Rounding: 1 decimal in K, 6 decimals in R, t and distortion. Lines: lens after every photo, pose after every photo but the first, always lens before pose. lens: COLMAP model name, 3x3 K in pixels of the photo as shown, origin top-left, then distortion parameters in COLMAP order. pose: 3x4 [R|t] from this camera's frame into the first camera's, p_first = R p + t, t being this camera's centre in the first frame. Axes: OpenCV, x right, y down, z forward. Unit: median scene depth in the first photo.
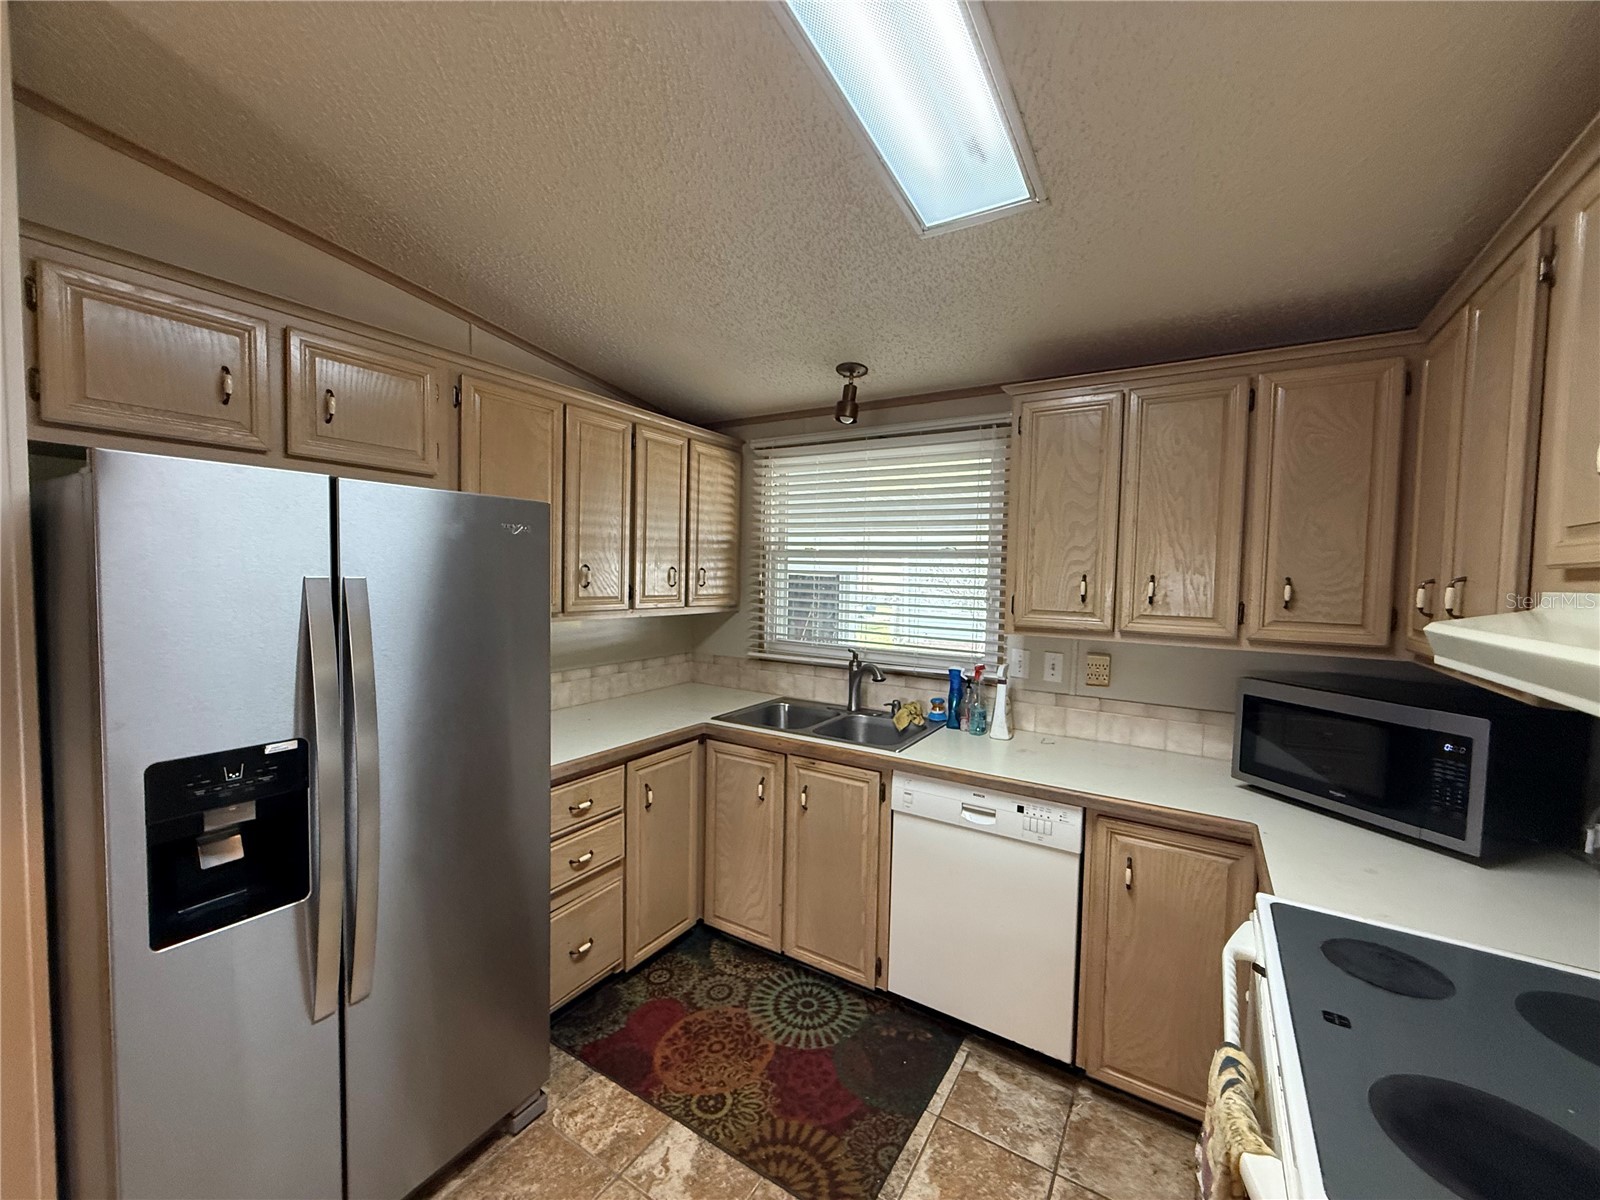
lens RADIAL K [[634.4, 0, 796.5], [0, 634.4, 601.8], [0, 0, 1]] dist [0.000639, -0.000378]
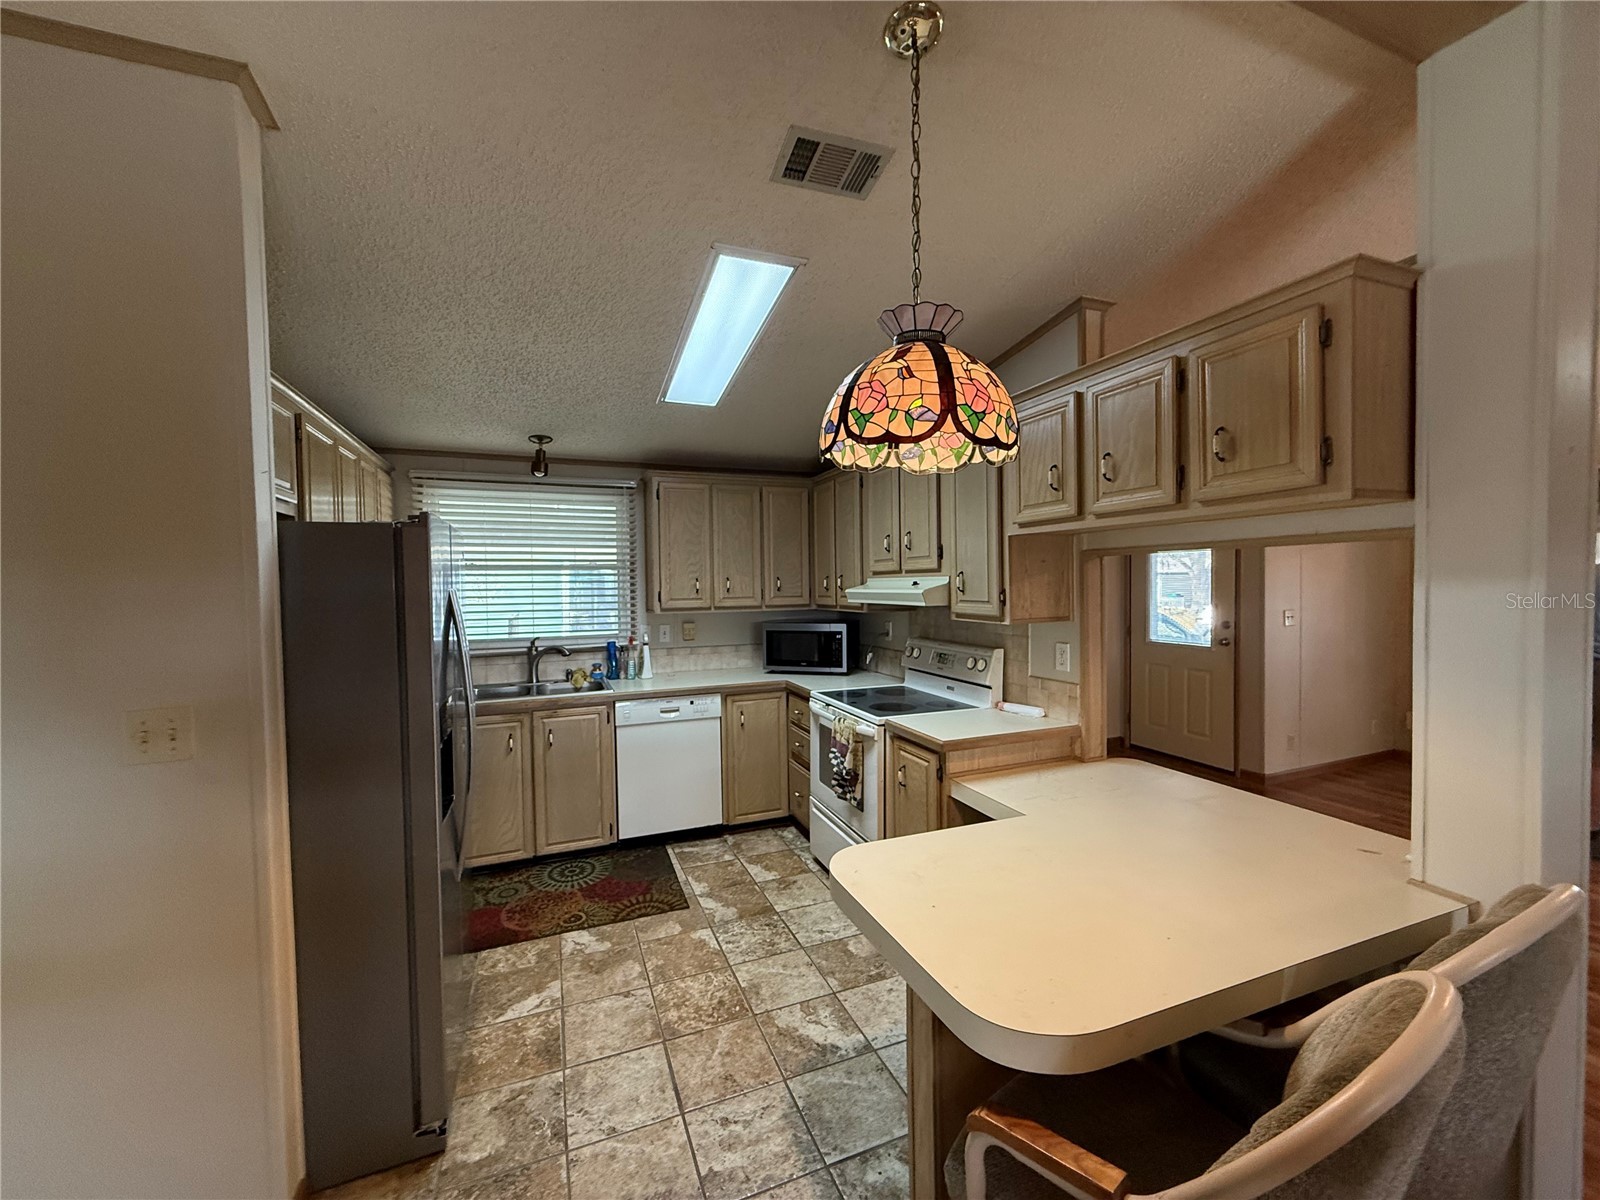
lens RADIAL K [[634.4, 0, 796.5], [0, 634.4, 601.8], [0, 0, 1]] dist [0.000639, -0.000378]
pose [[0.588005, -0.051780, 0.807199, -0.935757], [0.062454, 0.997876, 0.018517, 0.010758], [-0.806443, 0.039525, 0.589990, -0.363817]]
